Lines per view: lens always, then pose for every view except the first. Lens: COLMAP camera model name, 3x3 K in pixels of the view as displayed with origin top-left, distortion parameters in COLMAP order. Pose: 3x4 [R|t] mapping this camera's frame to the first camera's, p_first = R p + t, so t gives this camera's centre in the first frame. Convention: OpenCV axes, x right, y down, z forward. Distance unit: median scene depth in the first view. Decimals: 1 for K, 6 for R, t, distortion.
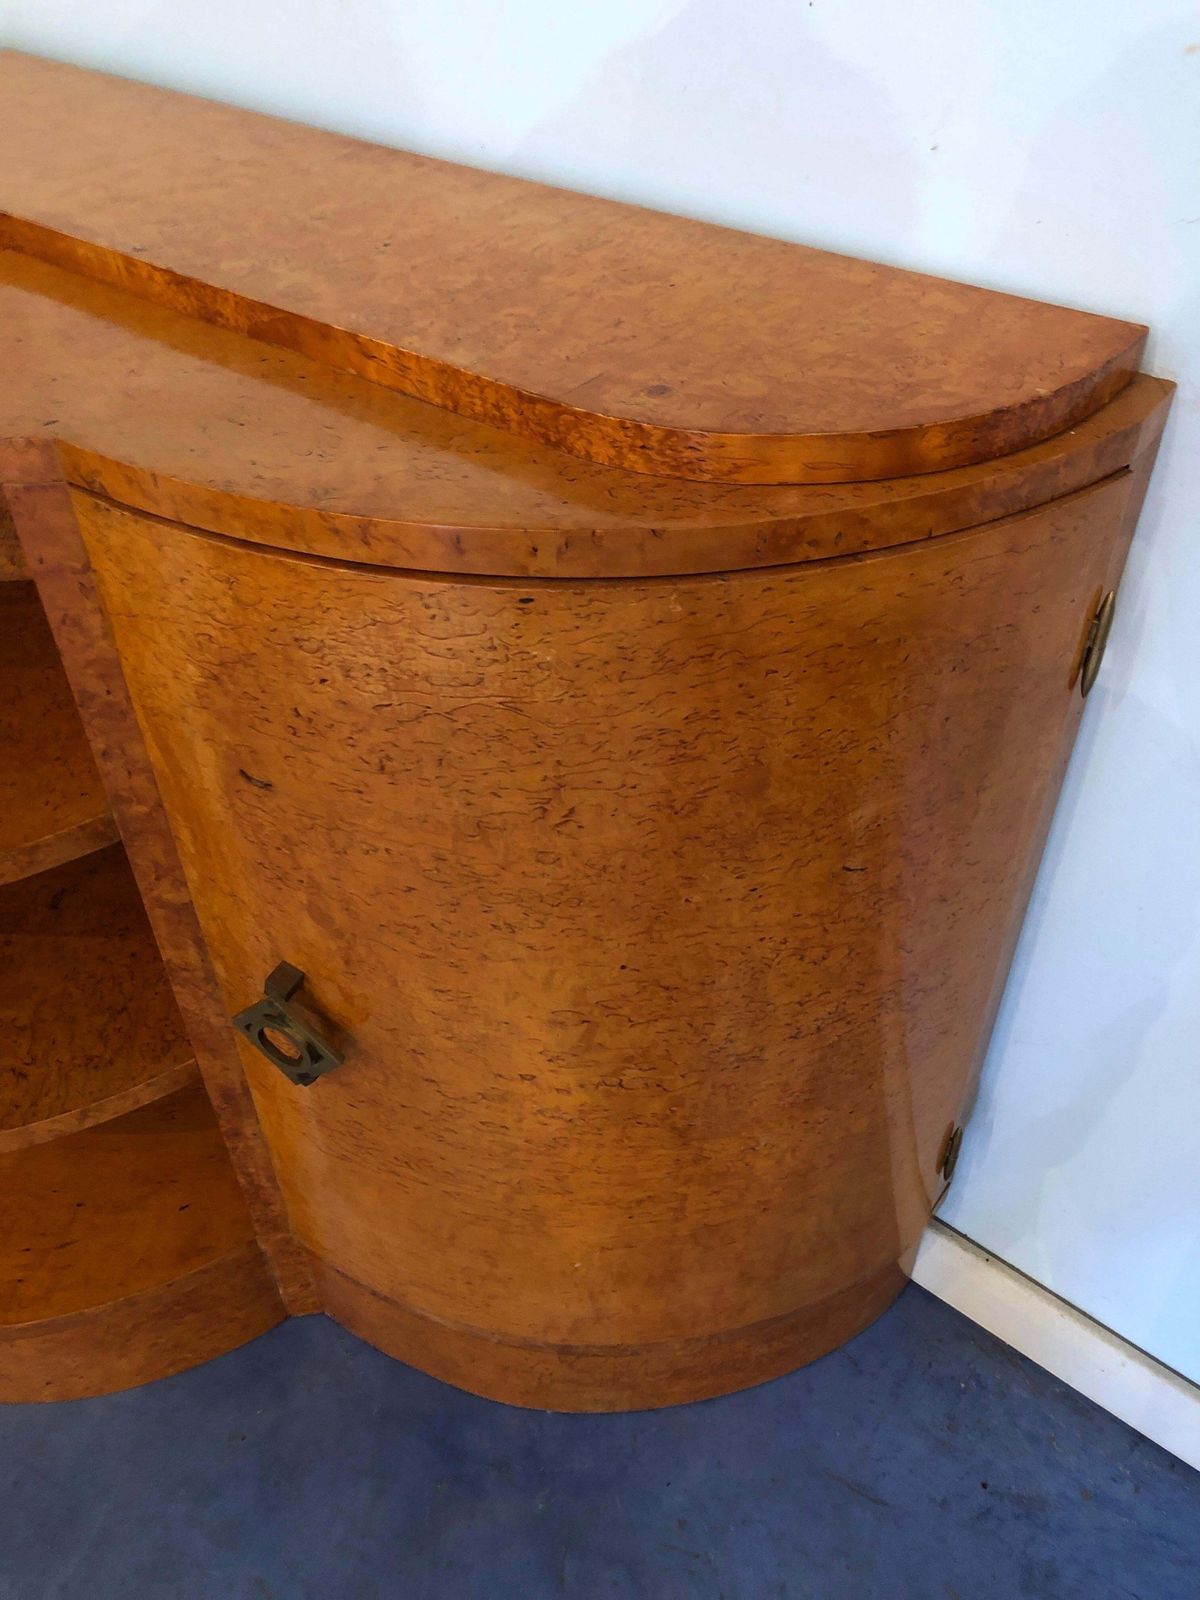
lens RADIAL K [[1330.3, 0, 617.1], [0, 1330.3, 795.2], [0, 0, 1]] dist [0.031901, -0.054195]
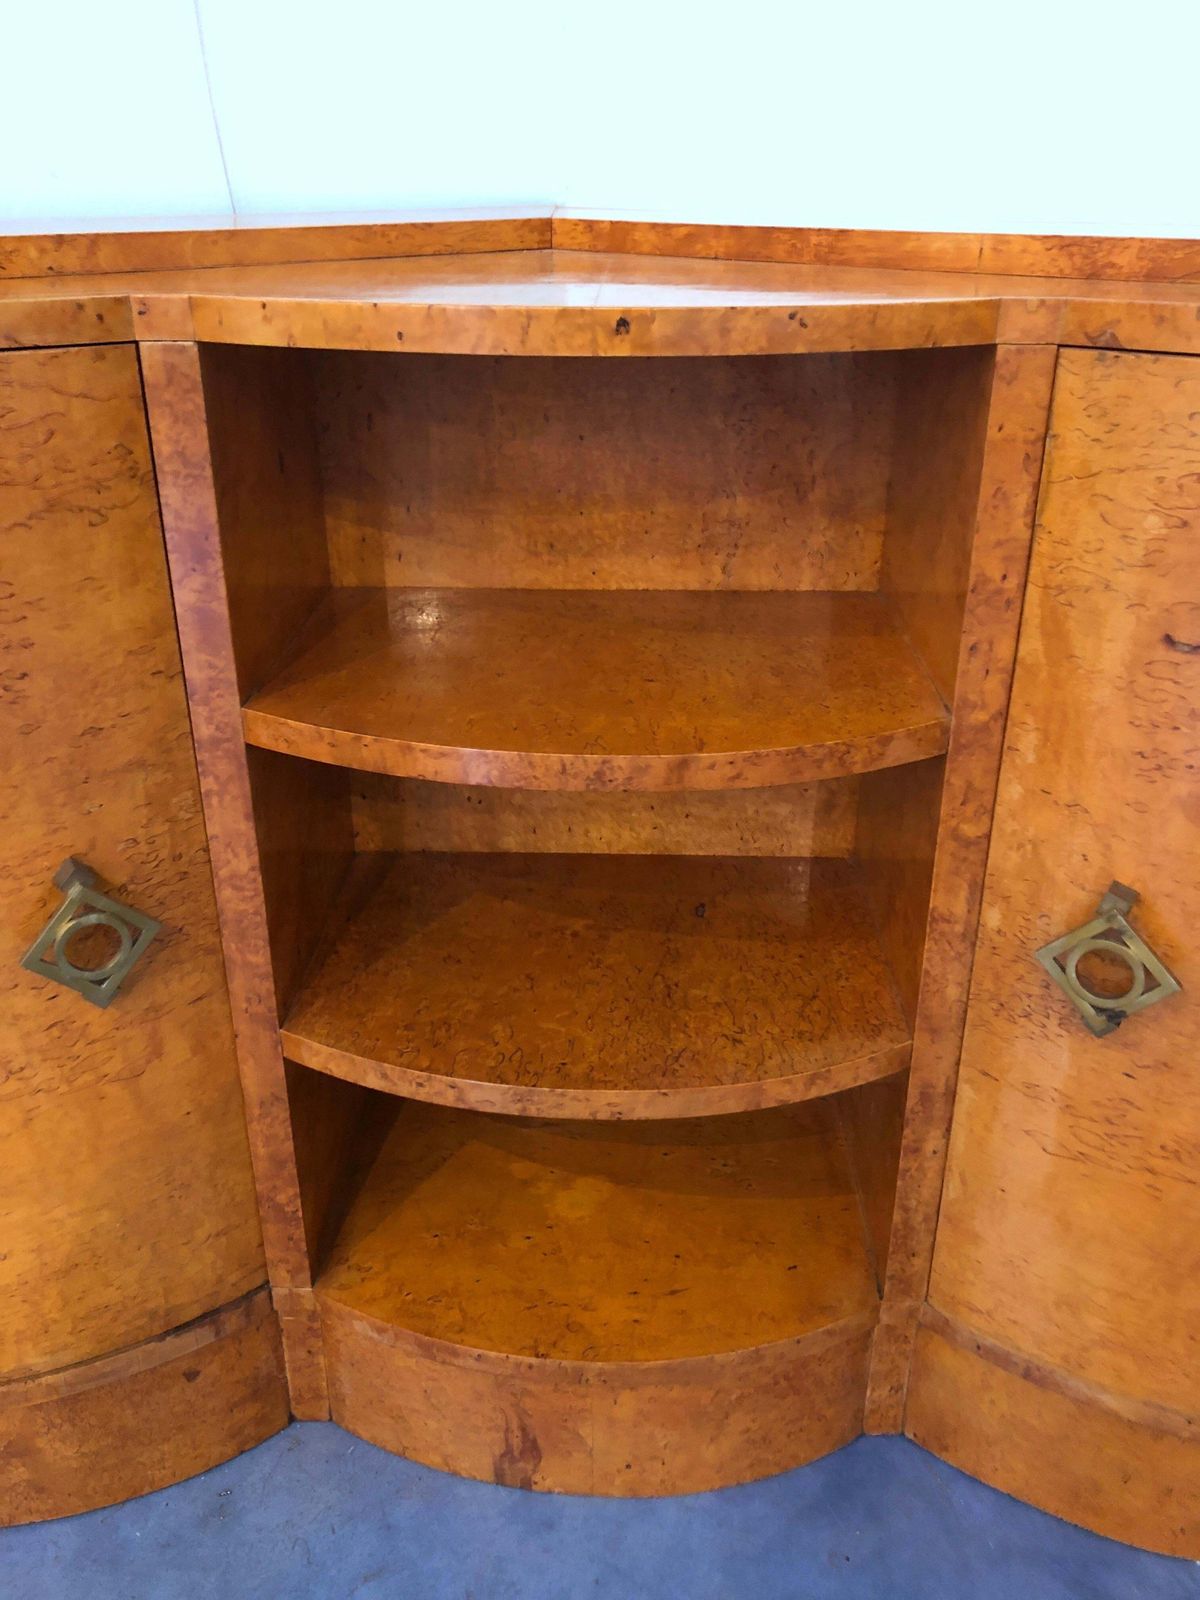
lens RADIAL K [[1330.3, 0, 604.9], [0, 1330.3, 786.0], [0, 0, 1]] dist [0.031901, -0.054195]
pose [[0.995151, 0.049945, -0.084738, -0.594327], [-0.071756, 0.957863, -0.278118, 0.390036], [0.067276, 0.282850, 0.956802, 0.031491]]
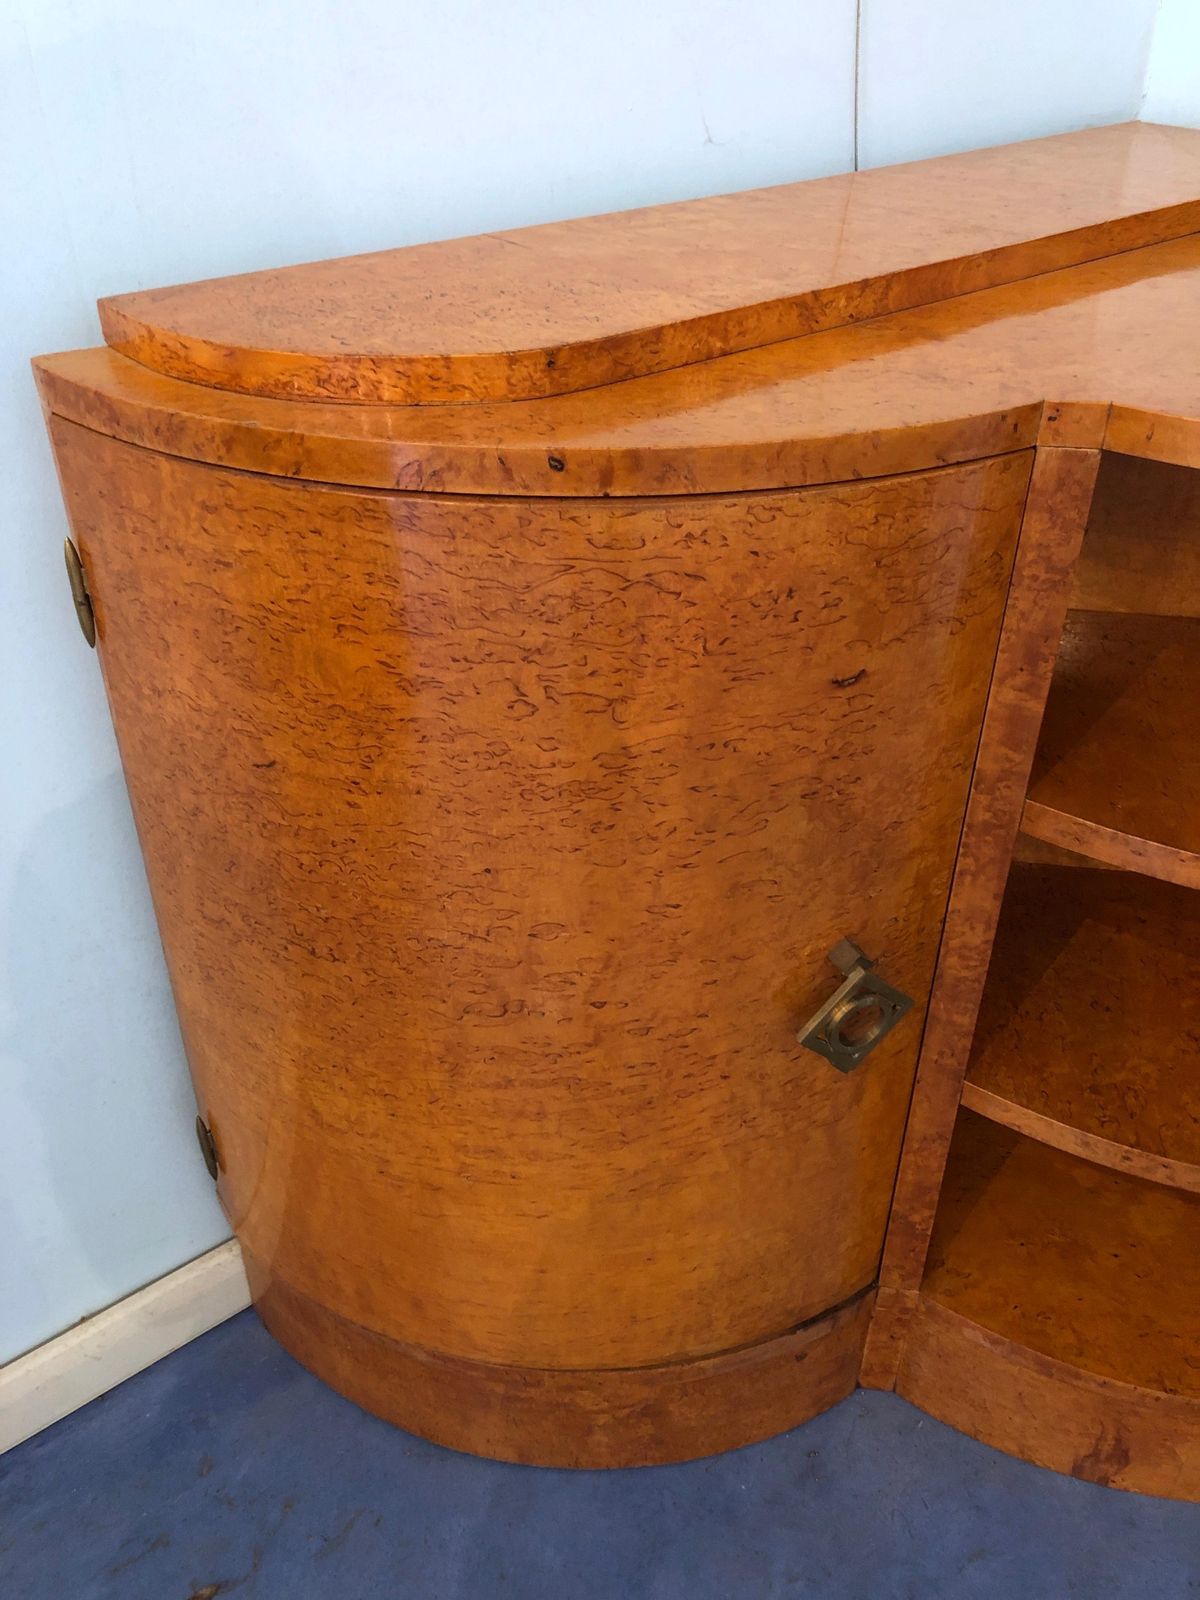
lens RADIAL K [[1330.3, 0, 587.5], [0, 1330.3, 795.0], [0, 0, 1]] dist [0.031901, -0.054195]
pose [[0.976405, 0.126128, -0.175283, -1.148007], [-0.146759, 0.983019, -0.110163, 0.210134], [0.158412, 0.133288, 0.978335, -0.062241]]
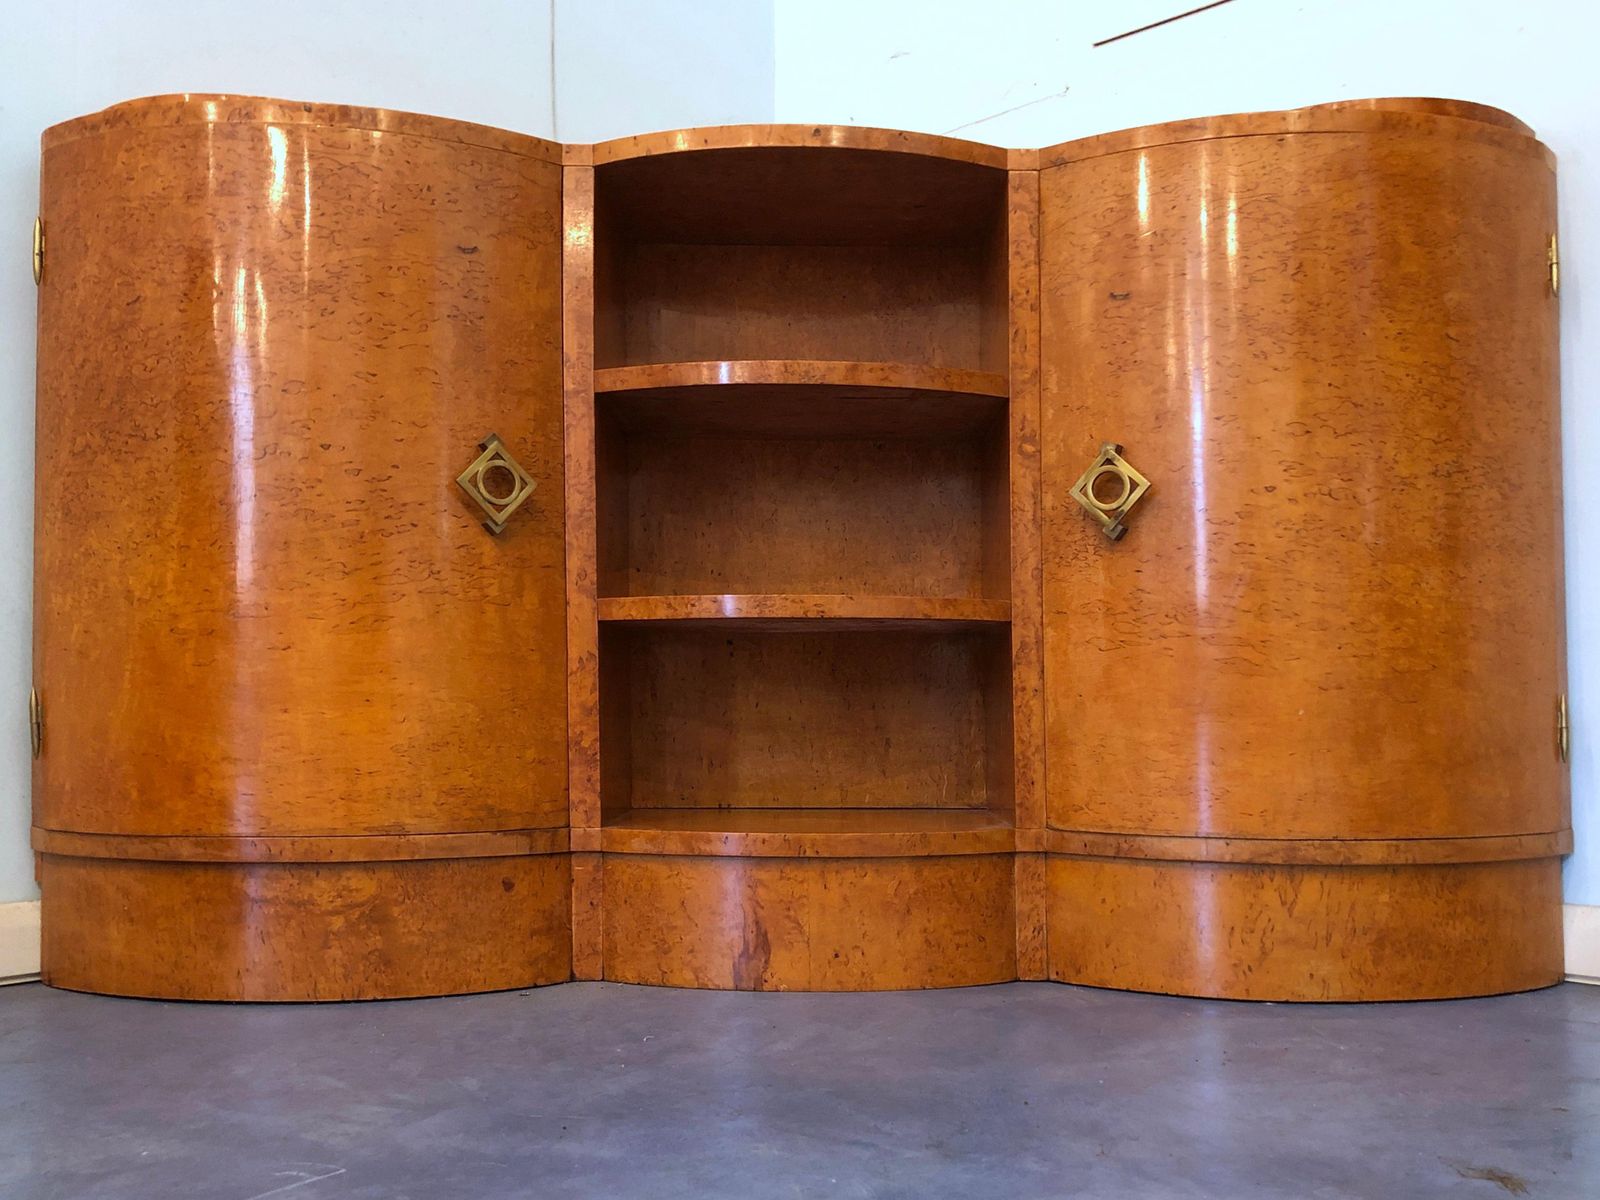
lens RADIAL K [[1466.9, 0, 850.9], [0, 1466.9, 743.0], [0, 0, 1]] dist [0.001565, 0.000000]
pose [[0.998606, -0.002856, -0.052711, -0.524325], [-0.033355, 0.739813, -0.671986, 1.804339], [0.040916, 0.672807, 0.738686, -0.119562]]
